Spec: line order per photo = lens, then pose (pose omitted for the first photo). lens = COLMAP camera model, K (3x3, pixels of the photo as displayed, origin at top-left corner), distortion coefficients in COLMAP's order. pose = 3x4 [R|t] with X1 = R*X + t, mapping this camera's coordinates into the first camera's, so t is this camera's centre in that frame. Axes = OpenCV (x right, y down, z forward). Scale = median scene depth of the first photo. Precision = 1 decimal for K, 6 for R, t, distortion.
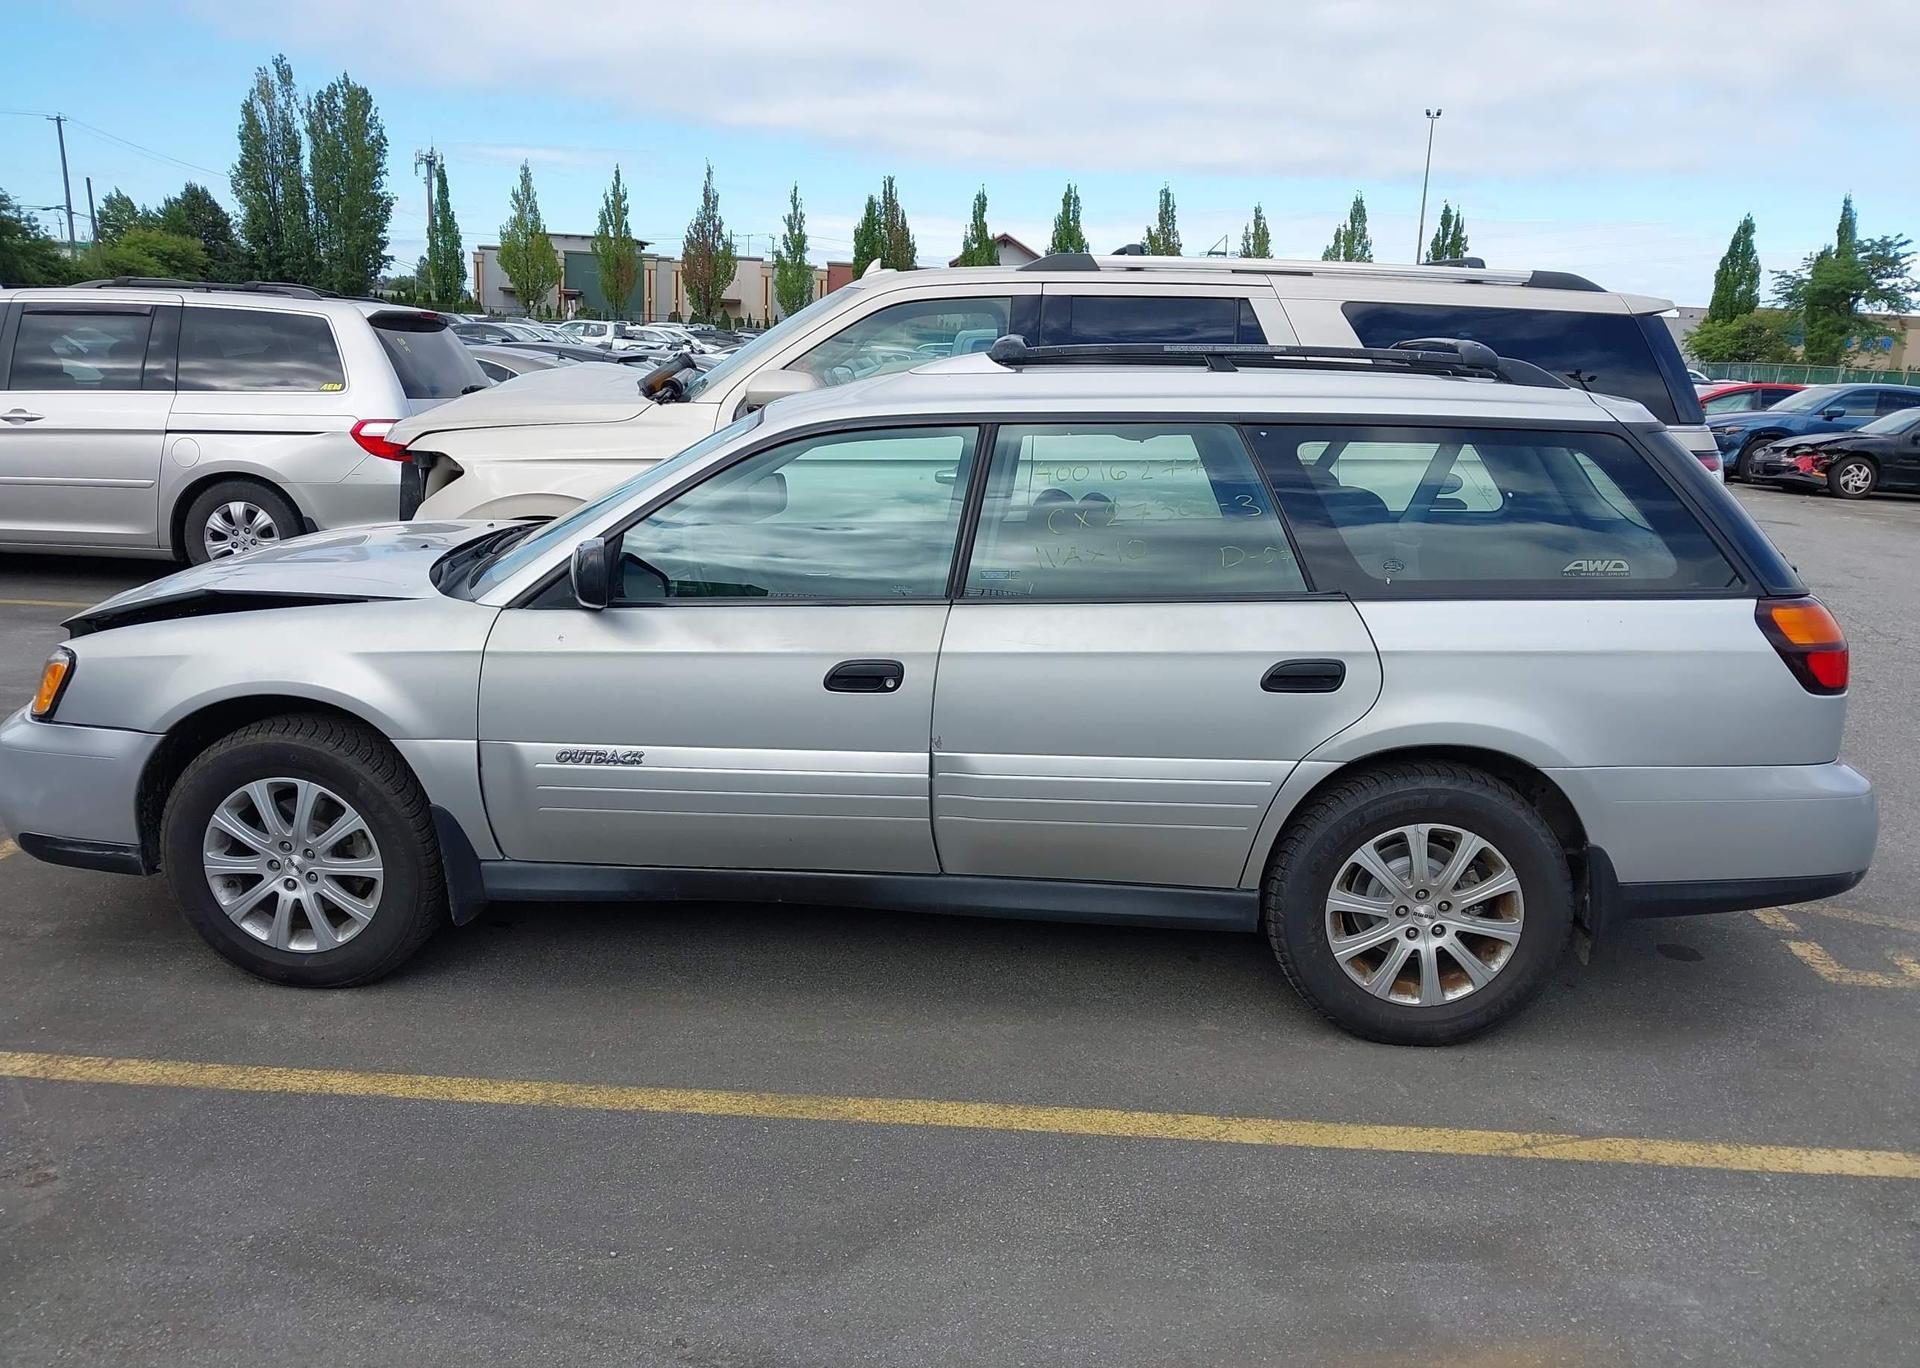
lens RADIAL K [[1546.6, 0, 973.8], [0, 1546.6, 672.3], [0, 0, 1]] dist [0.019080, -0.017394]
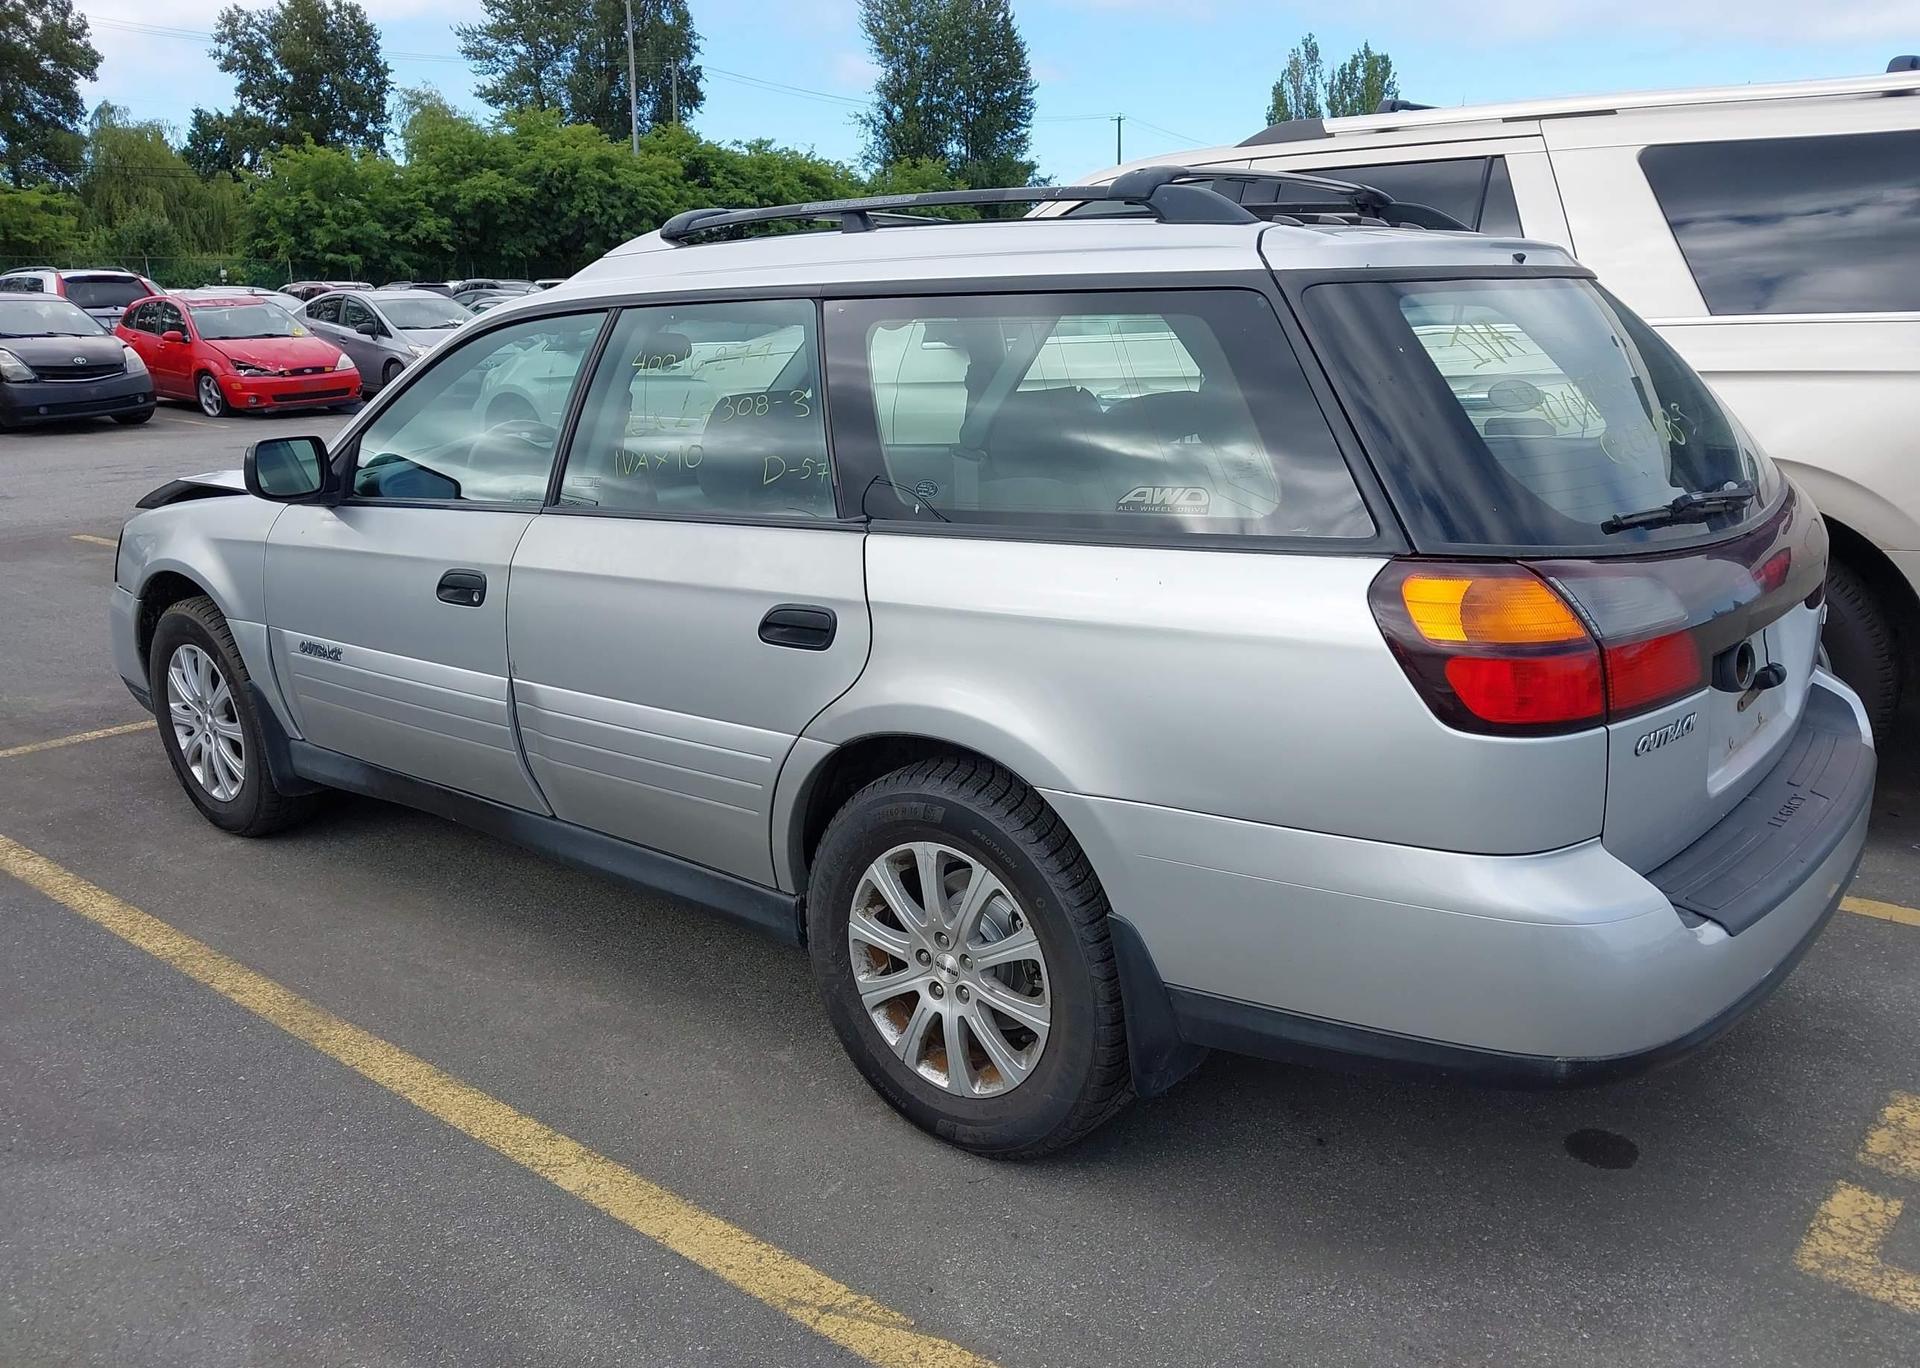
lens RADIAL K [[1546.6, 0, 953.8], [0, 1546.6, 642.5], [0, 0, 1]] dist [0.019080, -0.017394]
pose [[0.800371, 0.088607, -0.592920, 0.697556], [-0.084562, 0.995815, 0.034668, -0.021378], [0.593511, 0.022392, 0.804515, 0.406211]]
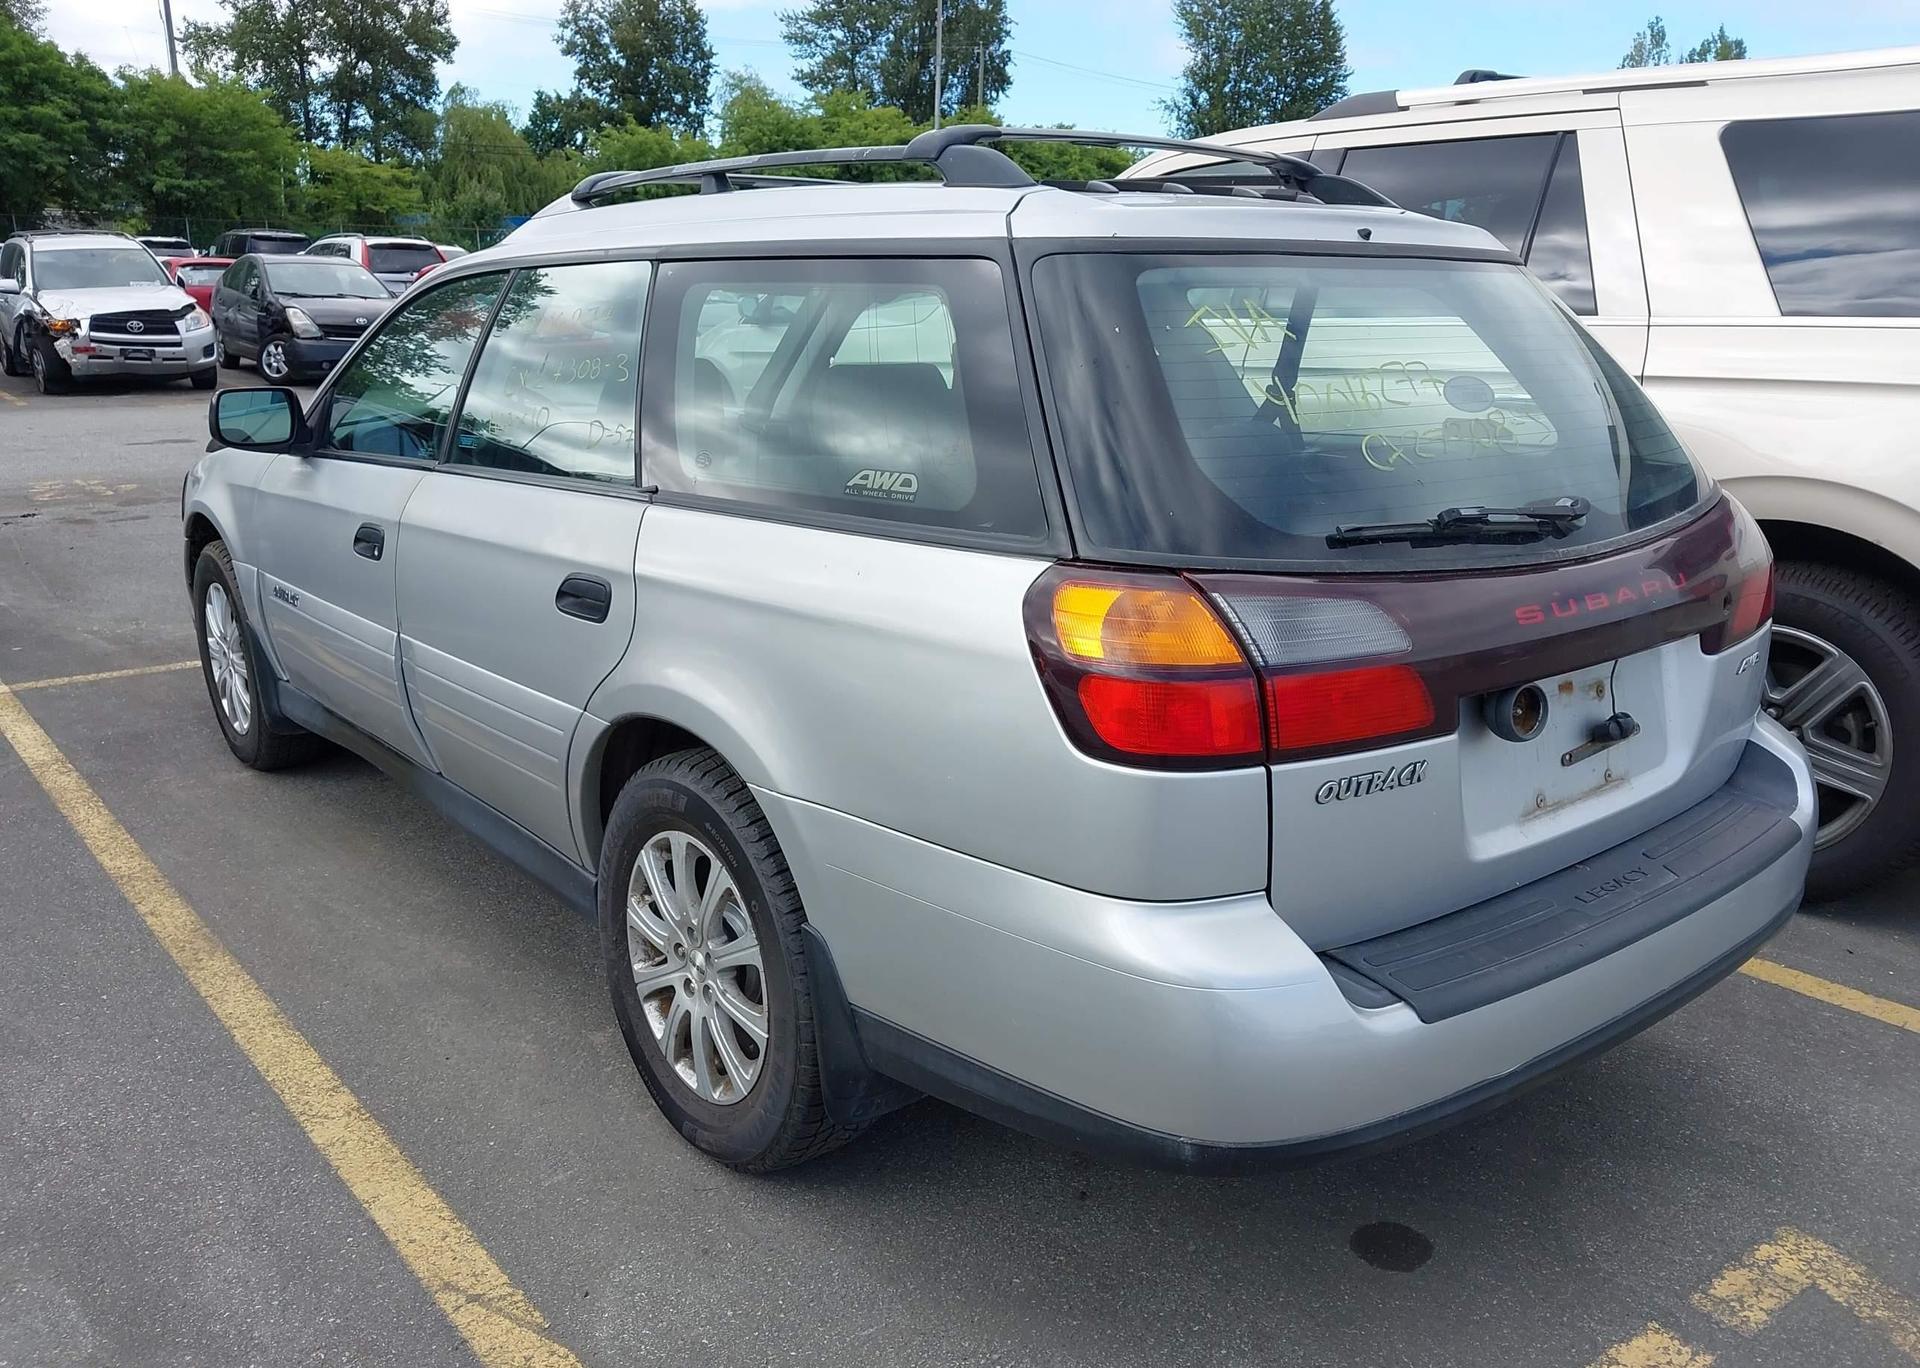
lens RADIAL K [[1546.6, 0, 949.5], [0, 1546.6, 654.8], [0, 0, 1]] dist [0.019080, -0.017394]
pose [[0.672463, 0.151185, -0.724525, 0.834946], [-0.145855, 0.986788, 0.070536, -0.046170], [0.725617, 0.058243, 0.685630, 0.586303]]
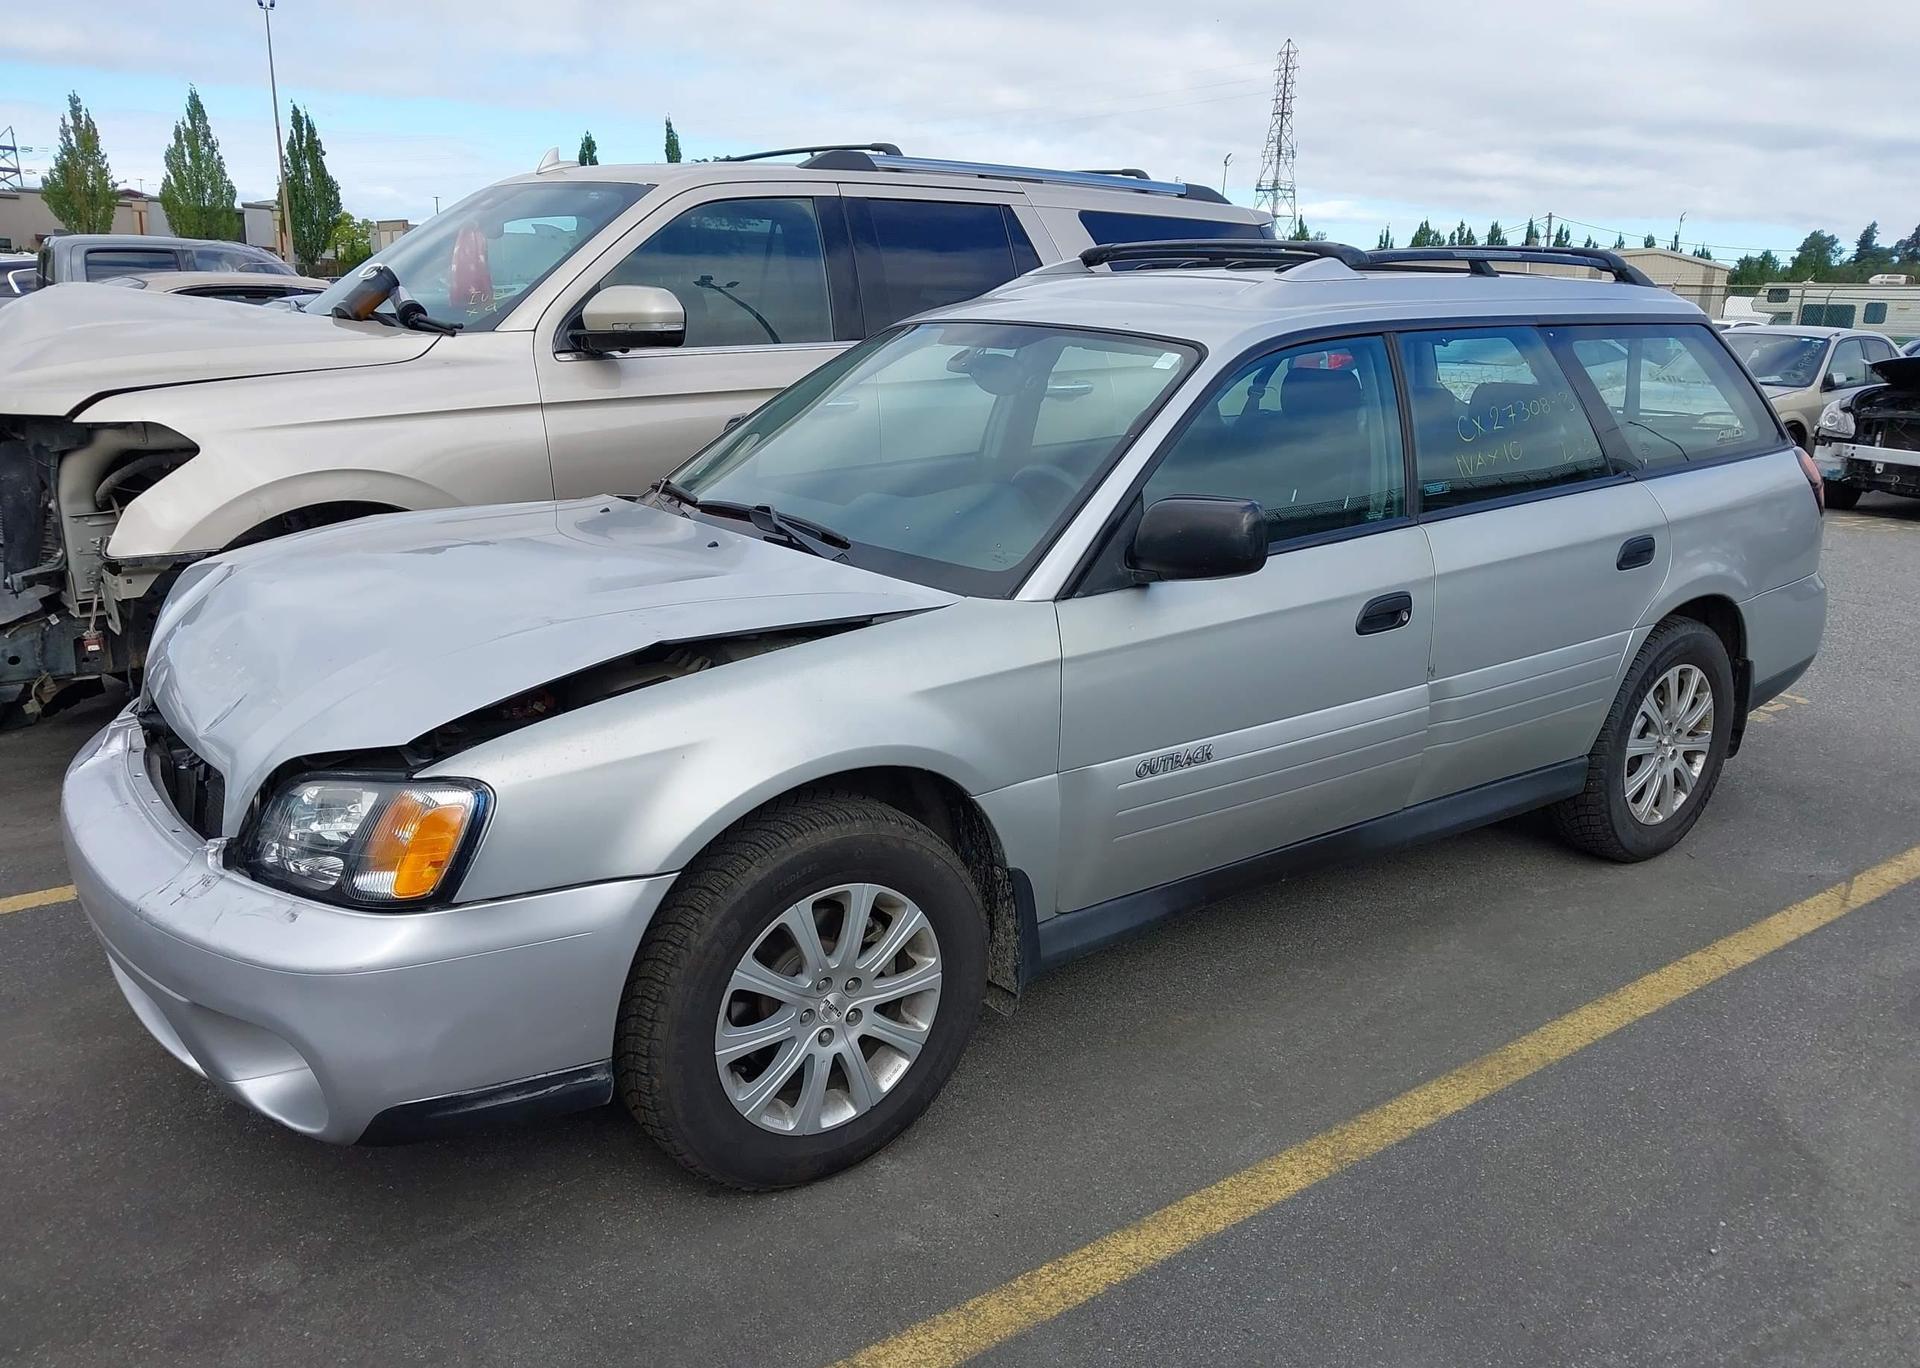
lens RADIAL K [[1546.6, 0, 949.4], [0, 1546.6, 678.0], [0, 0, 1]] dist [0.019080, -0.017394]
pose [[0.758486, -0.176998, 0.627192, -0.826226], [0.140975, 0.984186, 0.107258, -0.092080], [-0.636258, 0.007065, 0.771444, 0.433662]]
